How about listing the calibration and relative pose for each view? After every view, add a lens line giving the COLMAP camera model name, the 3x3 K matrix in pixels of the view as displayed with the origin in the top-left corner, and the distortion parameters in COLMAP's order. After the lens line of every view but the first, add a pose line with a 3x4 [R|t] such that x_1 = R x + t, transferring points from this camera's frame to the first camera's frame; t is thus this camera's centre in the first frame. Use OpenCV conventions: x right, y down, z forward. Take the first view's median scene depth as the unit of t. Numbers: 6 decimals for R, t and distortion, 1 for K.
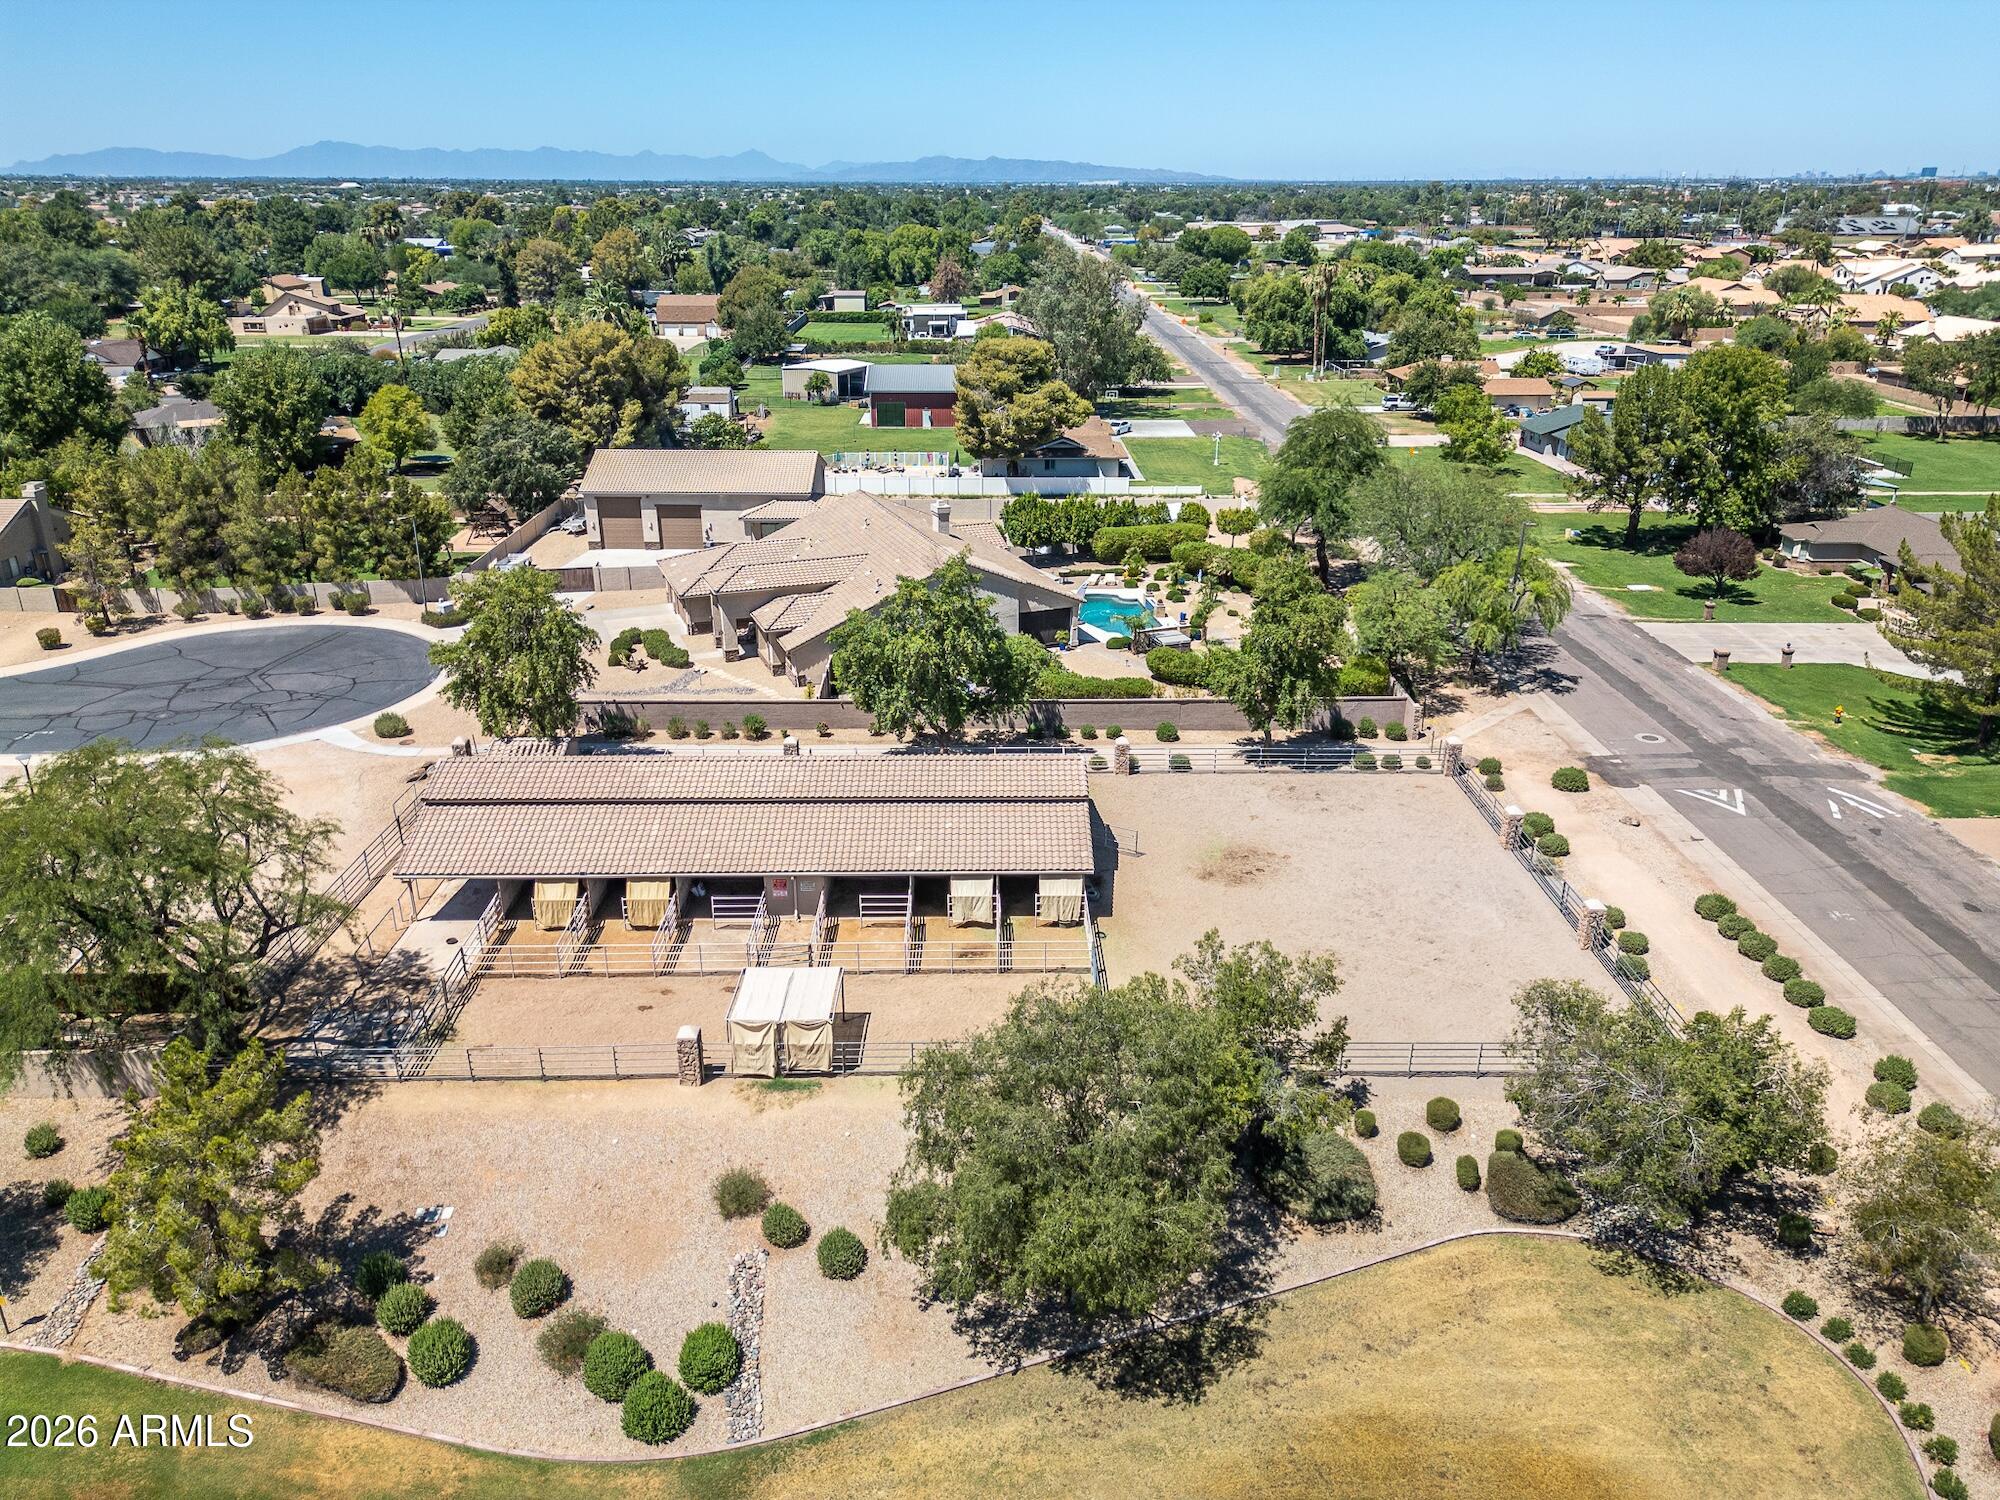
lens RADIAL K [[1395.7, 0, 1006.0], [0, 1395.7, 754.7], [0, 0, 1]] dist [0.064587, -0.056071]
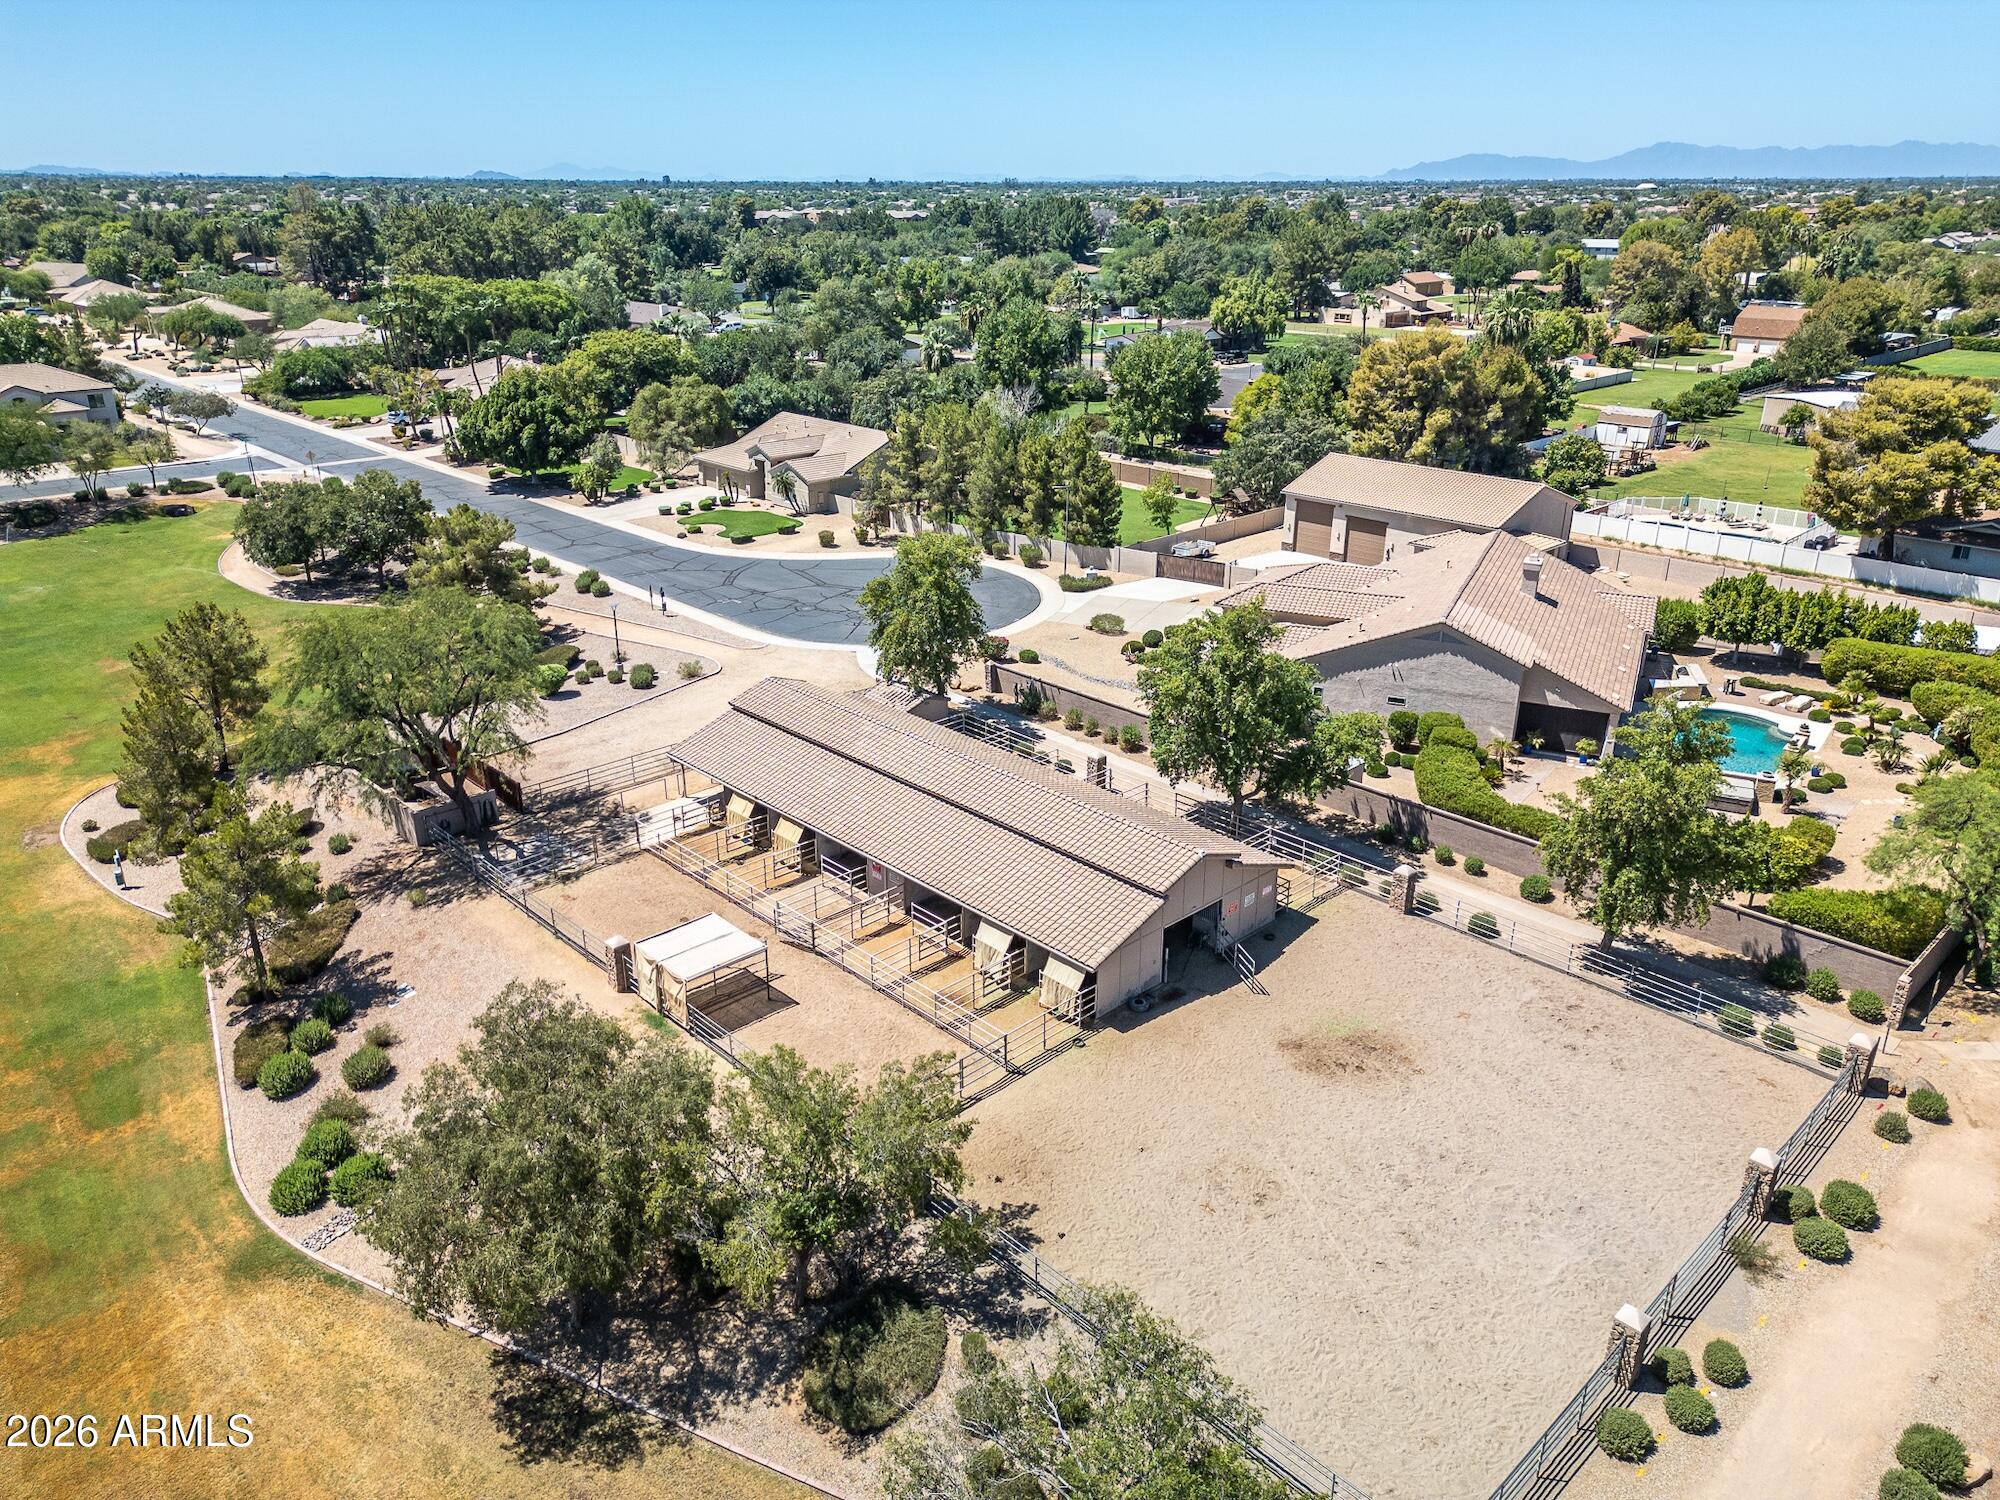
lens RADIAL K [[1417.8, 0, 1000.0], [0, 1417.8, 750.0], [0, 0, 1]] dist [0.062970, -0.050655]
pose [[0.682861, 0.270036, -0.678809, 0.368311], [-0.275731, 0.955720, 0.102817, -0.076114], [0.676515, 0.116958, 0.727082, 0.195380]]
